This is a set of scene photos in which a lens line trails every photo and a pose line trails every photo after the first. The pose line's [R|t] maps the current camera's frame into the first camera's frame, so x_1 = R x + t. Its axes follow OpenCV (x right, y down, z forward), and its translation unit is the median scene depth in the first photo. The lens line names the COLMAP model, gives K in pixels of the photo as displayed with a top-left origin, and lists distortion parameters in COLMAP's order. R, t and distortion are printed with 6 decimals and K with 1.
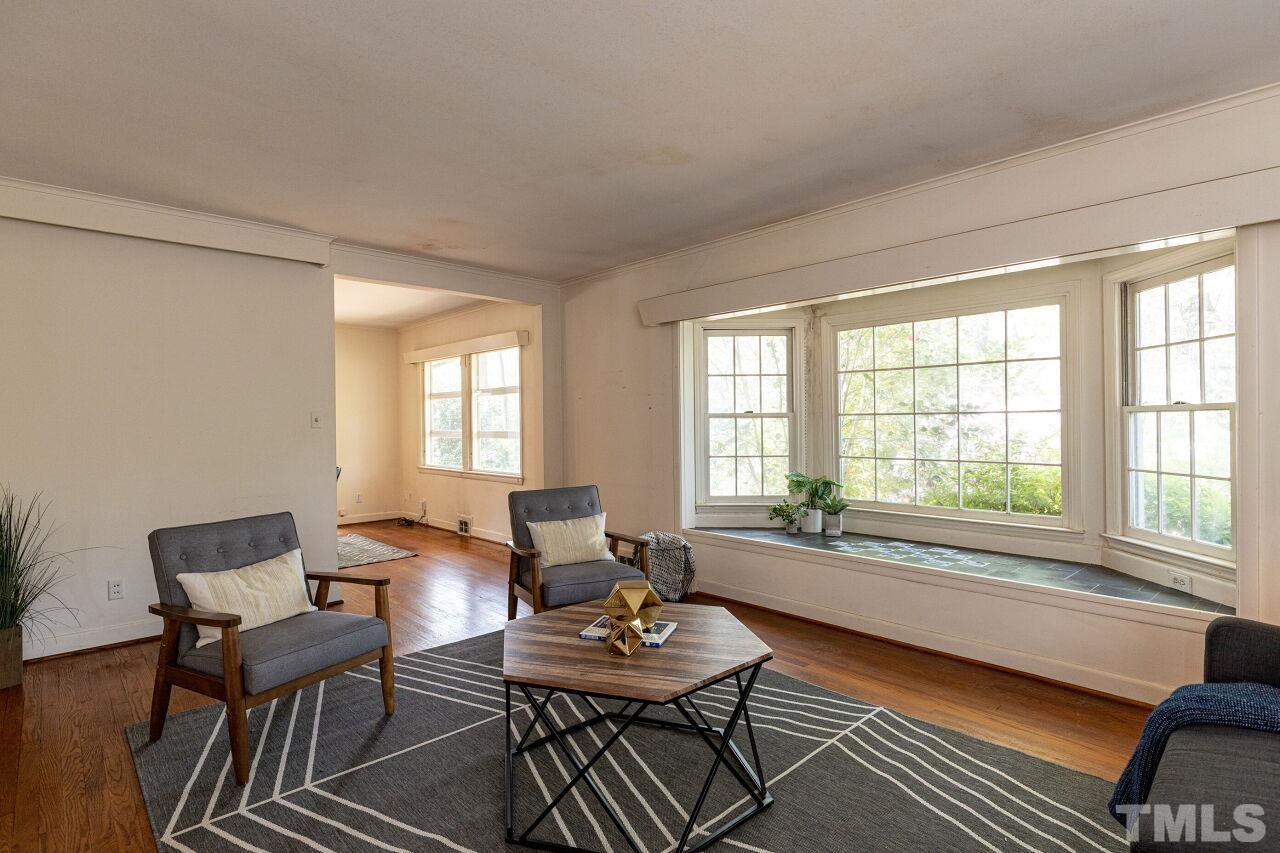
lens RADIAL K [[640.1, 0, 637.6], [0, 640.1, 423.6], [0, 0, 1]] dist [0.000366, 0.000079]
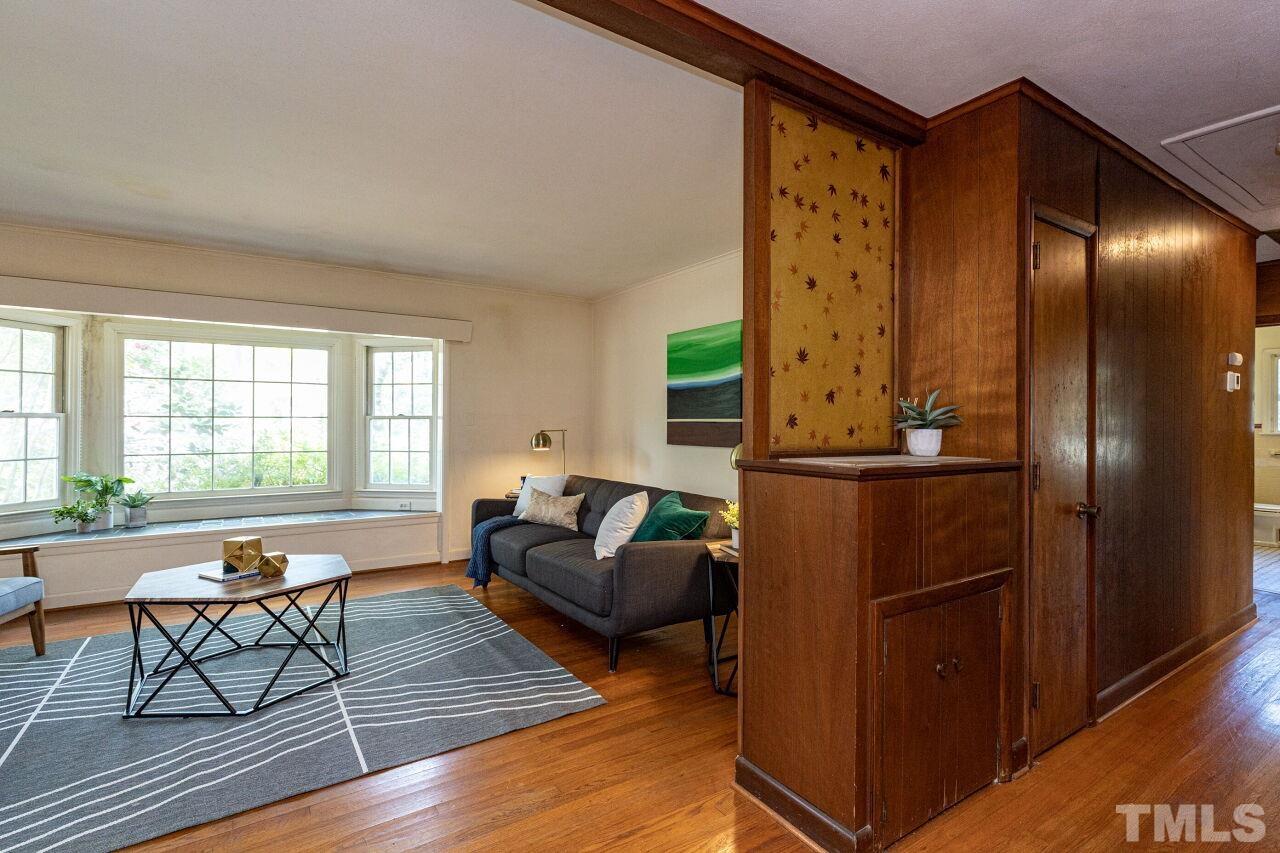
lens RADIAL K [[592.4, 0, 641.9], [0, 592.4, 421.1], [0, 0, 1]] dist [-0.002661, 0.000028]
pose [[0.194173, 0.010840, 0.980907, -0.497874], [-0.003064, 0.999941, -0.010444, 0.001881], [-0.980962, -0.000977, 0.194195, -0.046080]]
